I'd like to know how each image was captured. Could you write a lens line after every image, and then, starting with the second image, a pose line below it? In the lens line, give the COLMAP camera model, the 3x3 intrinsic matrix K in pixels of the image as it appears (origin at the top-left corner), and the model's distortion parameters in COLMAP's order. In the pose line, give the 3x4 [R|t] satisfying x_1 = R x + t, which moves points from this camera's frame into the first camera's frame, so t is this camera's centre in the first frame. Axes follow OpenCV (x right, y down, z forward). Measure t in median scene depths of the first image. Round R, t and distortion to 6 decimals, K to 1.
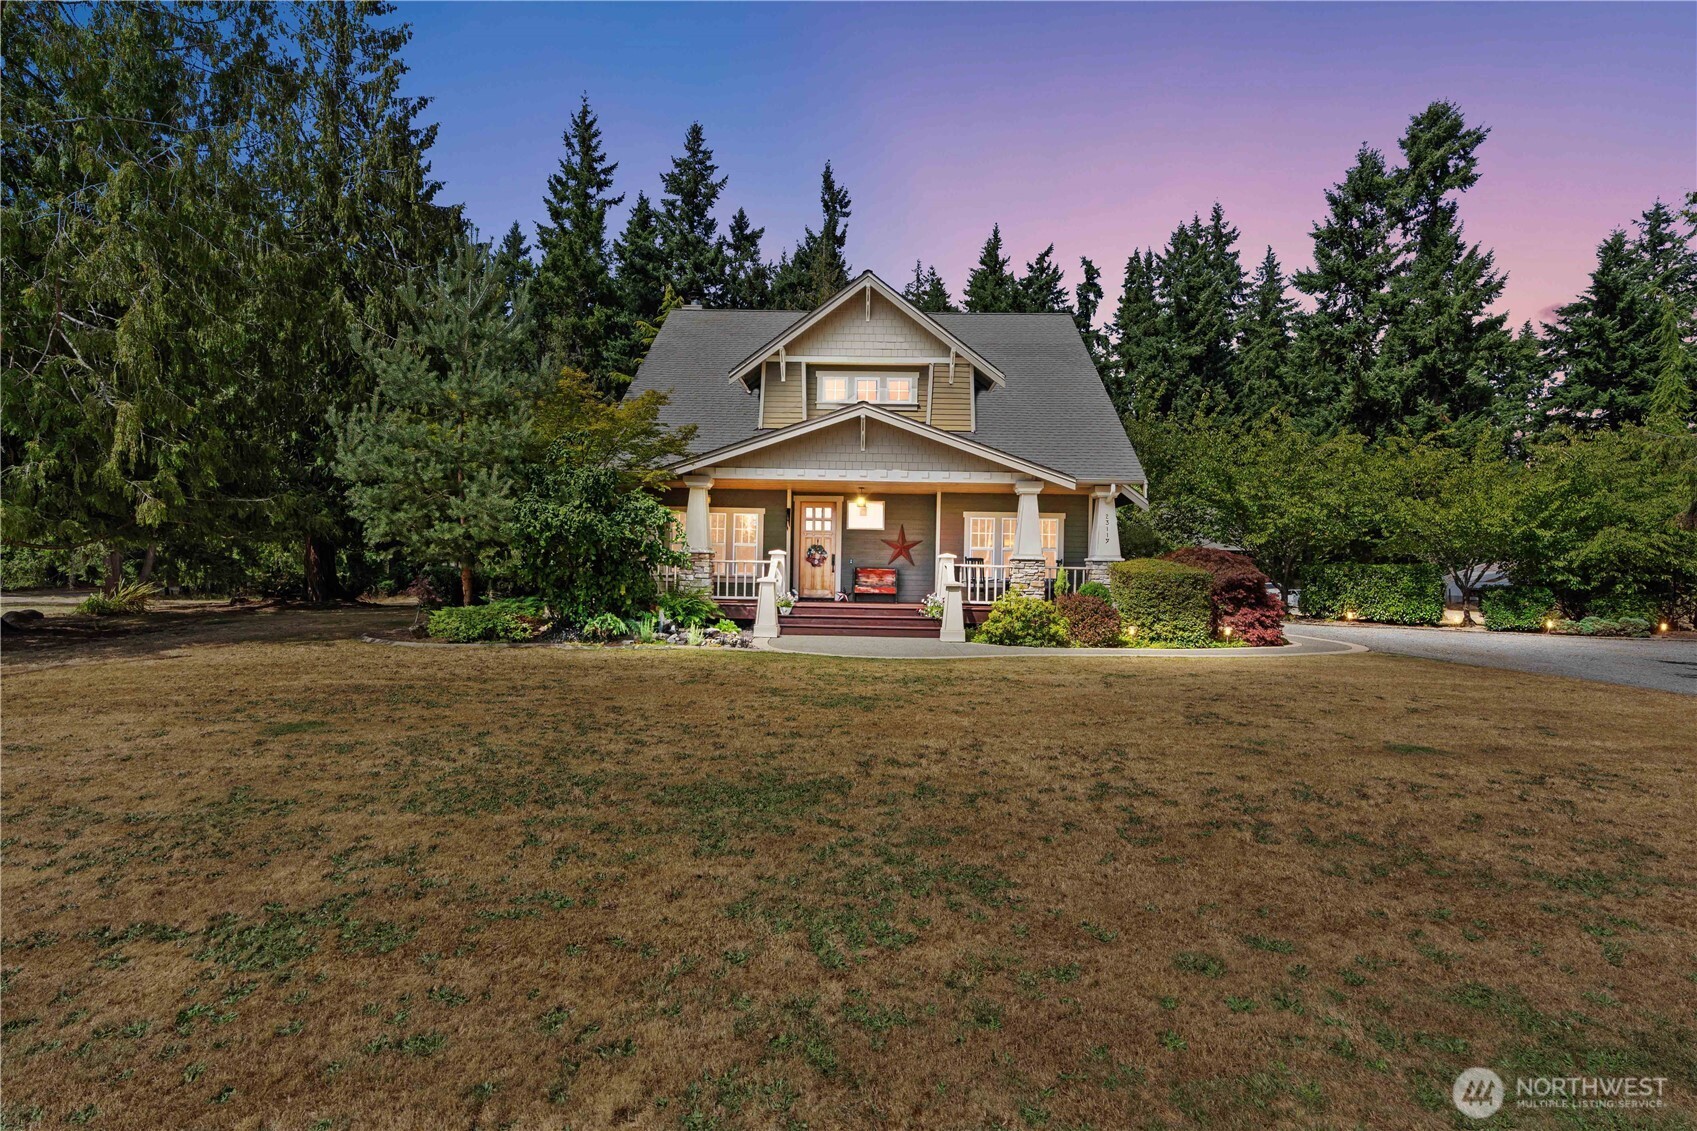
lens RADIAL K [[925.4, 0, 850.0], [0, 925.4, 562.8], [0, 0, 1]] dist [0.006144, 0.000361]
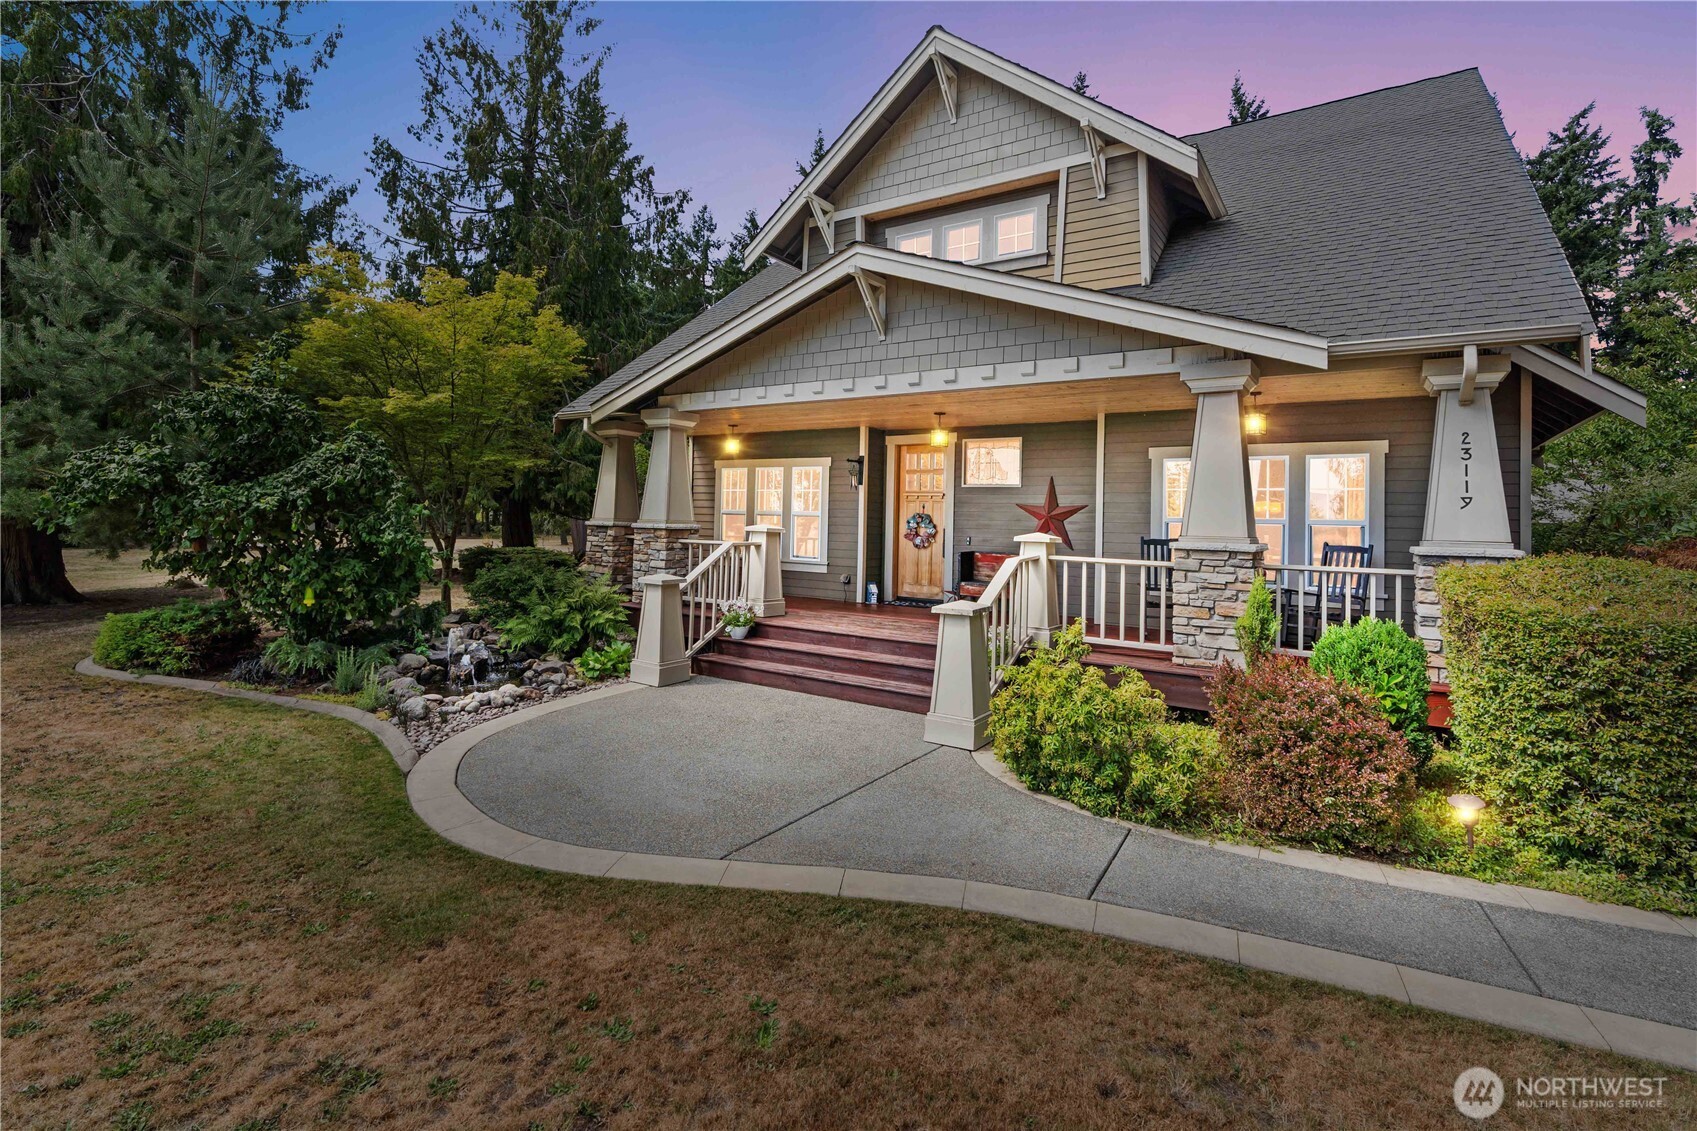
lens RADIAL K [[778.4, 0, 868.1], [0, 778.4, 501.0], [0, 0, 1]] dist [-0.005085, 0.000256]
pose [[0.839311, -0.010550, -0.543549, 0.067042], [-0.002929, 0.999709, -0.023926, -0.004493], [0.543644, 0.021674, 0.839036, 0.164556]]
